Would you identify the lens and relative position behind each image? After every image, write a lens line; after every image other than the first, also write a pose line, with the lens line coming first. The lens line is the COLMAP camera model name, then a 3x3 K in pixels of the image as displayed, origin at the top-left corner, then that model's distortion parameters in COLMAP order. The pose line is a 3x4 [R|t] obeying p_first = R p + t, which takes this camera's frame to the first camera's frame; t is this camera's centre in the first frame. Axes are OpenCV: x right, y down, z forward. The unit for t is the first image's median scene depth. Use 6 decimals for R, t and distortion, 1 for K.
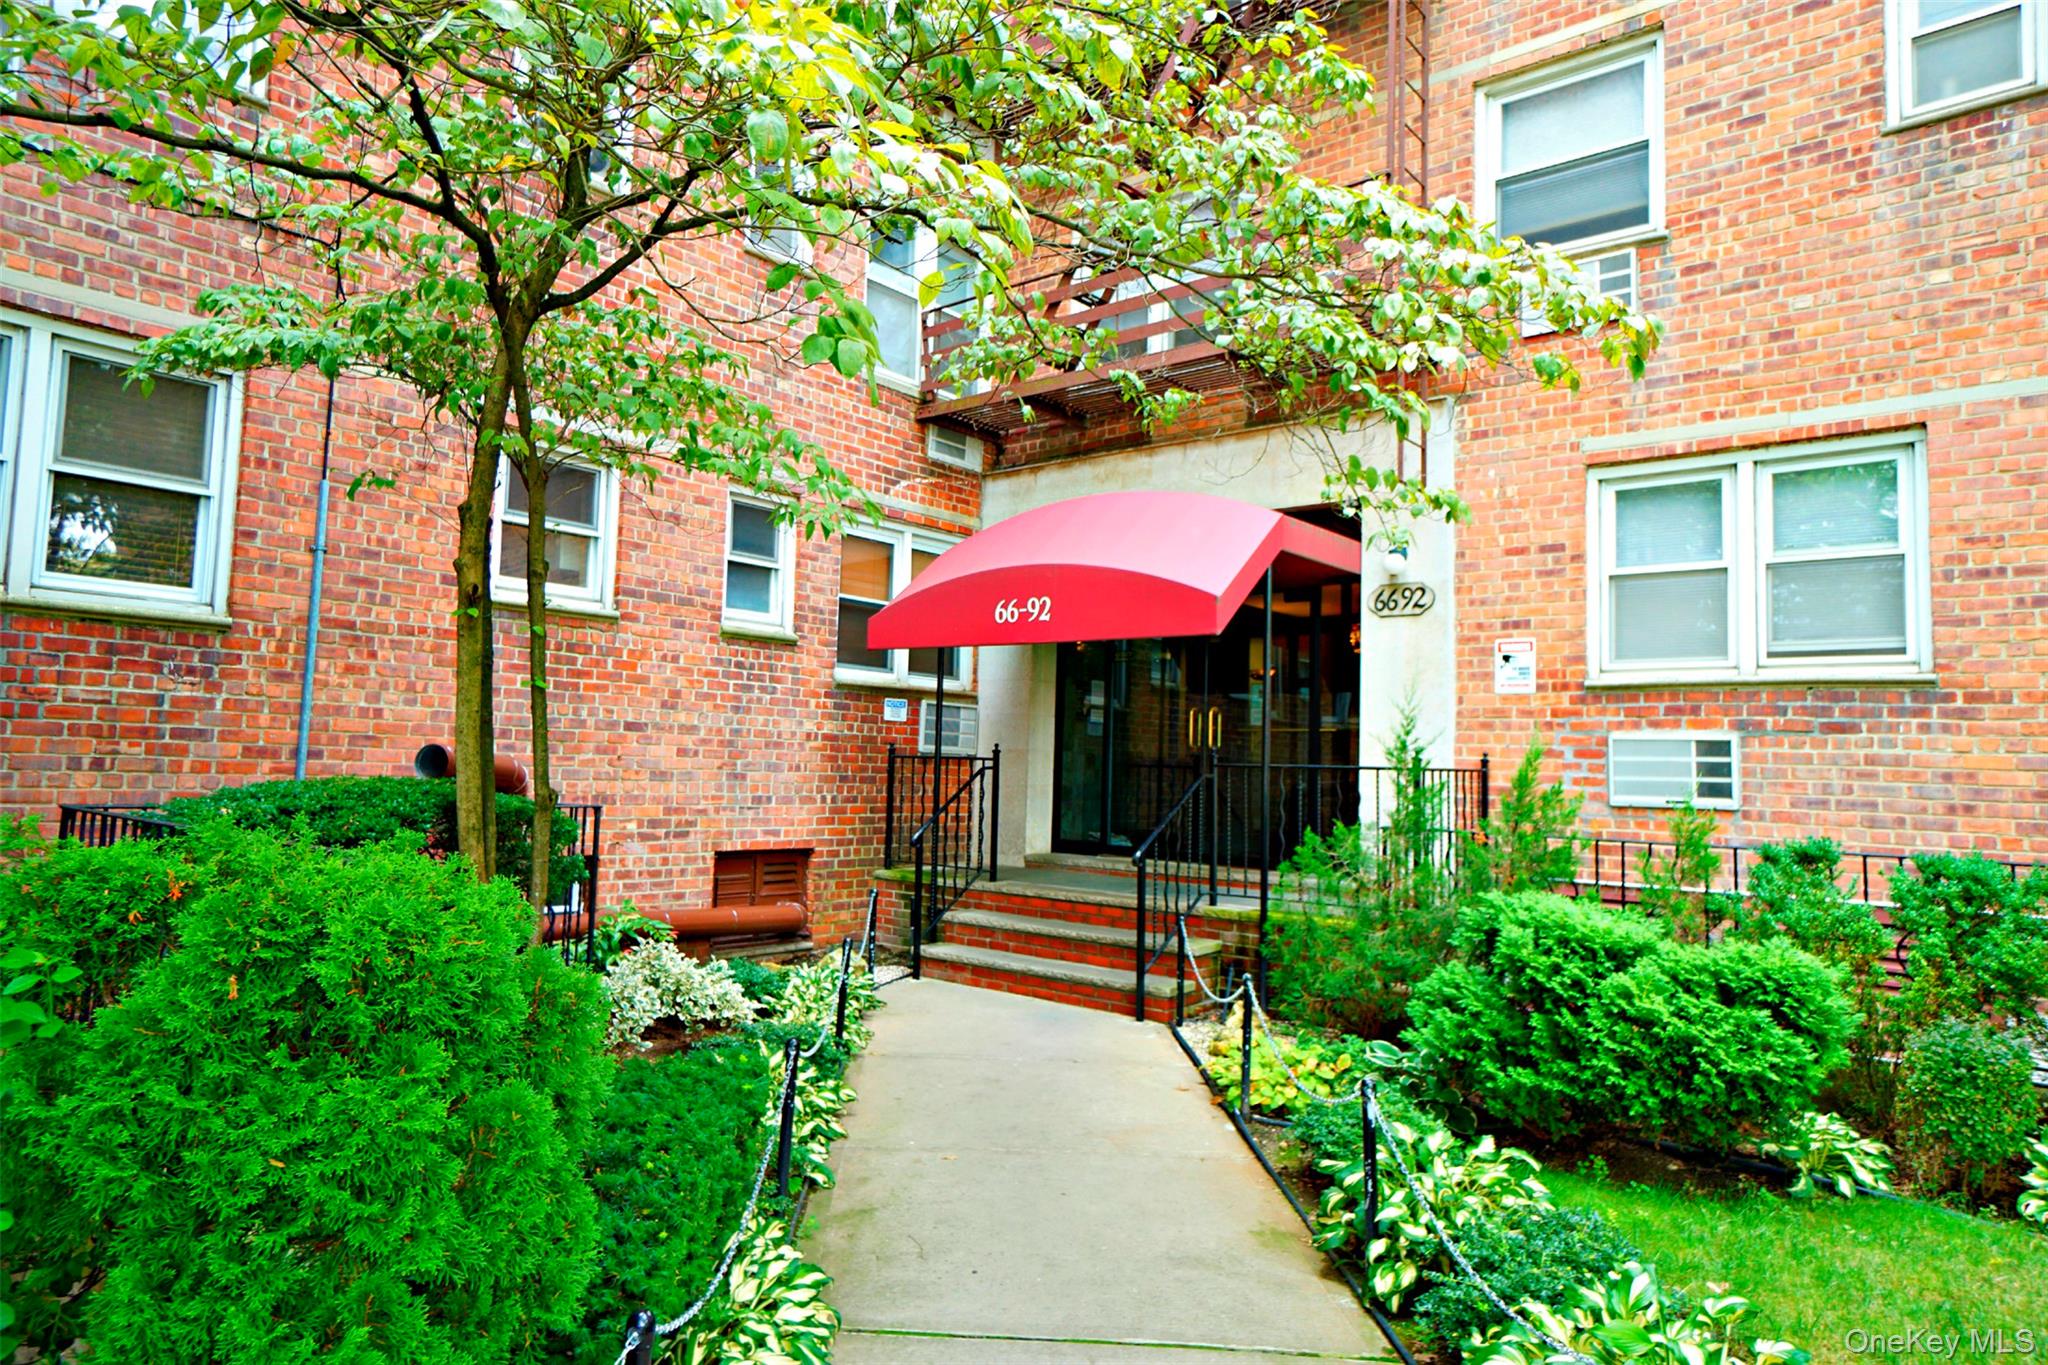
lens RADIAL K [[1267.5, 0, 1024.0], [0, 1267.5, 682.5], [0, 0, 1]] dist [0.001903, 0.001086]
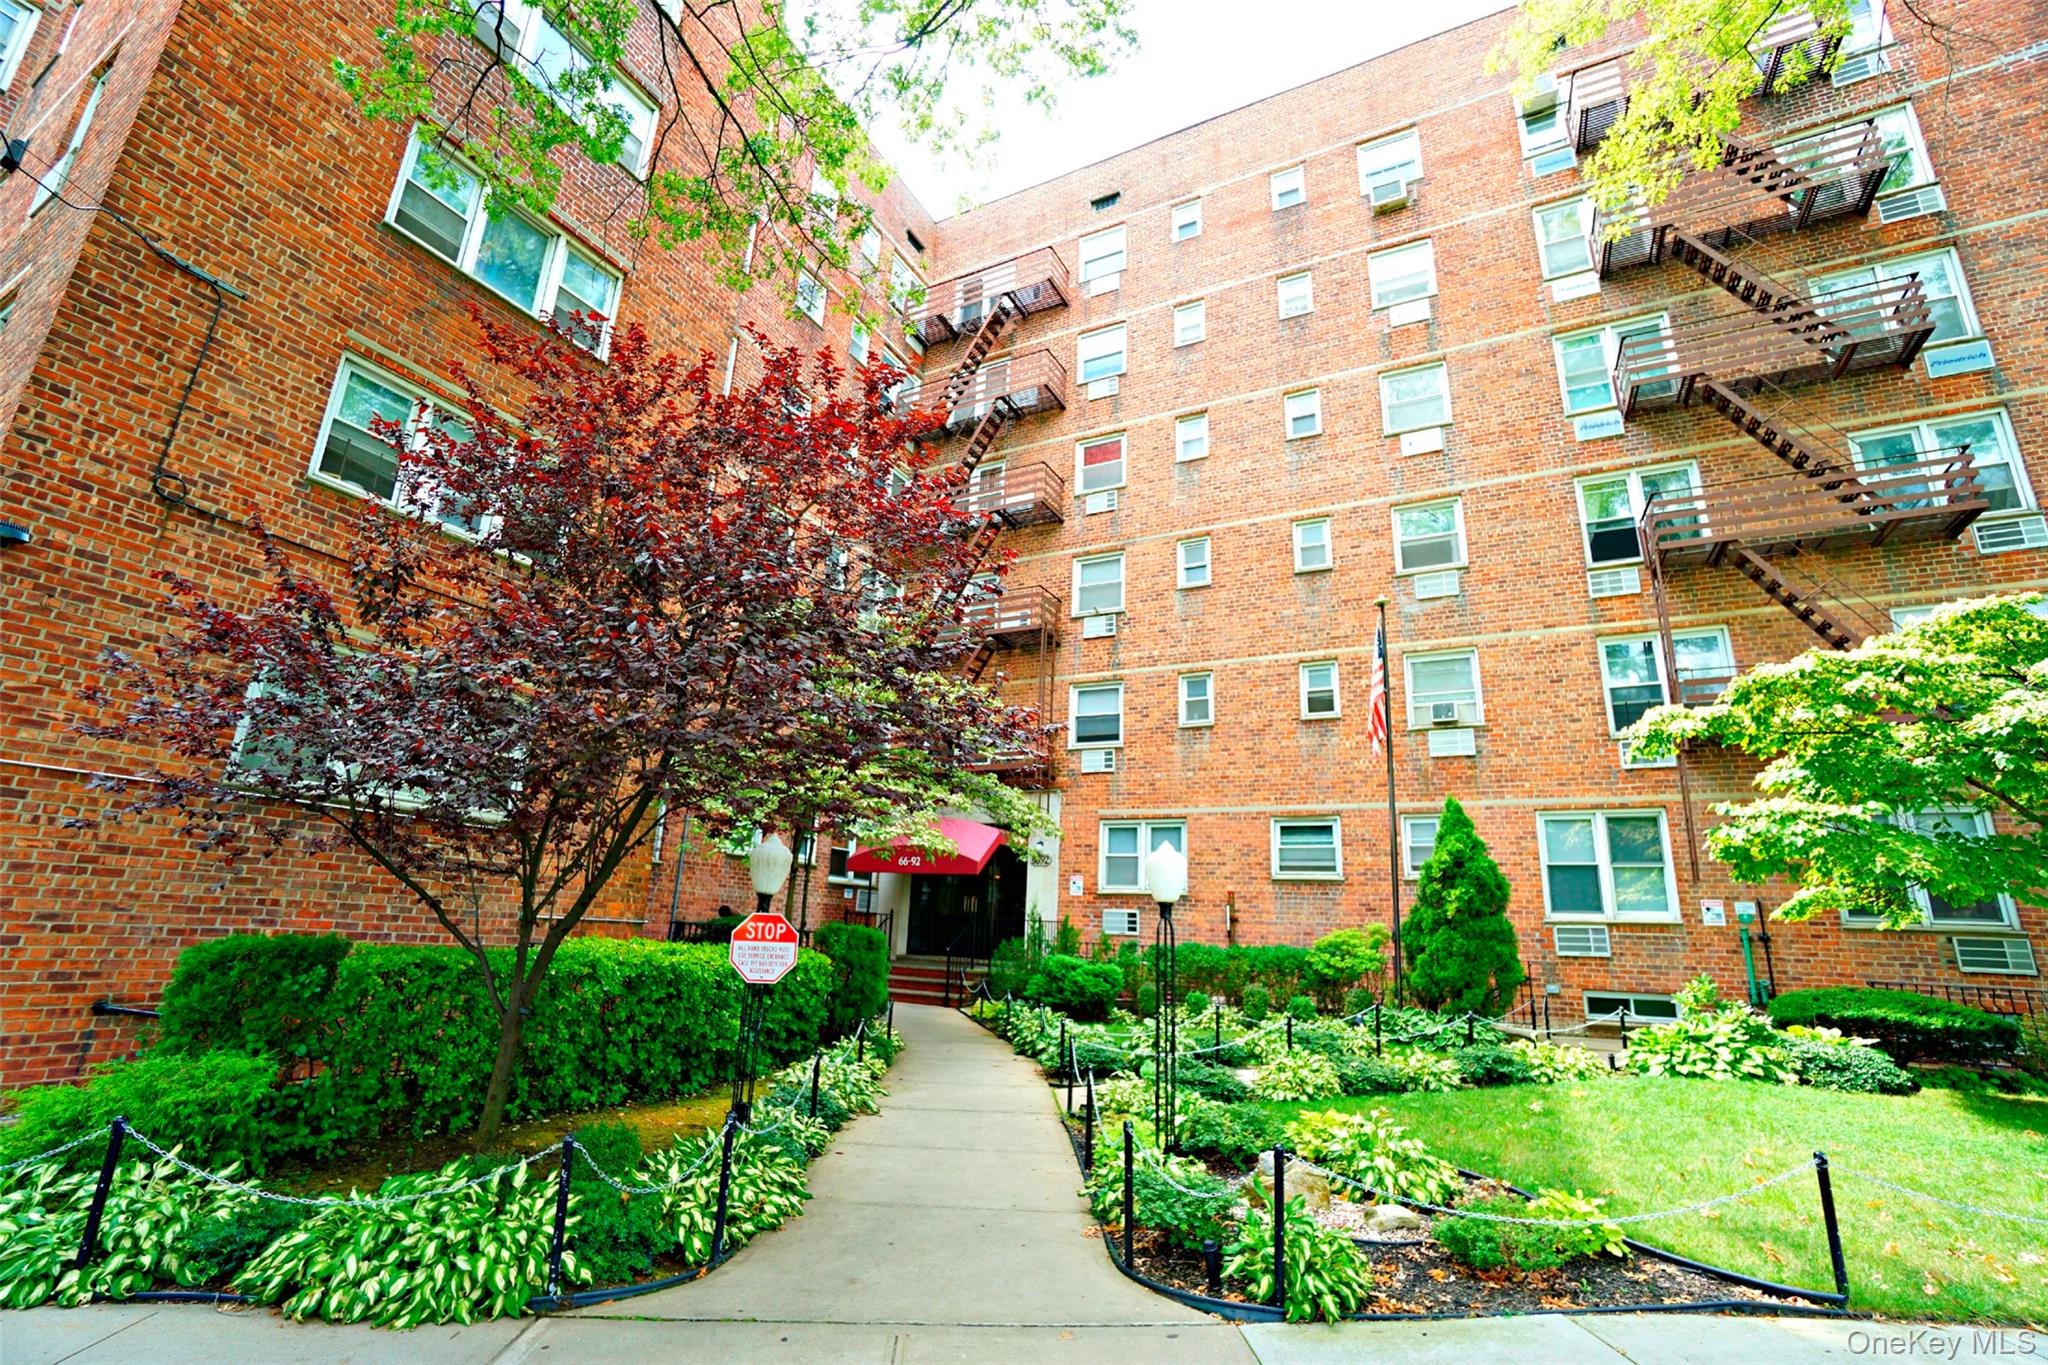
lens RADIAL K [[905.6, 0, 1024.0], [0, 905.6, 682.5], [0, 0, 1]] dist [-0.001115, -0.000019]
pose [[0.977223, 0.066509, 0.201521, -0.190712], [-0.028155, 0.981858, -0.187516, -0.079143], [-0.210337, 0.177571, 0.961367, -1.098306]]
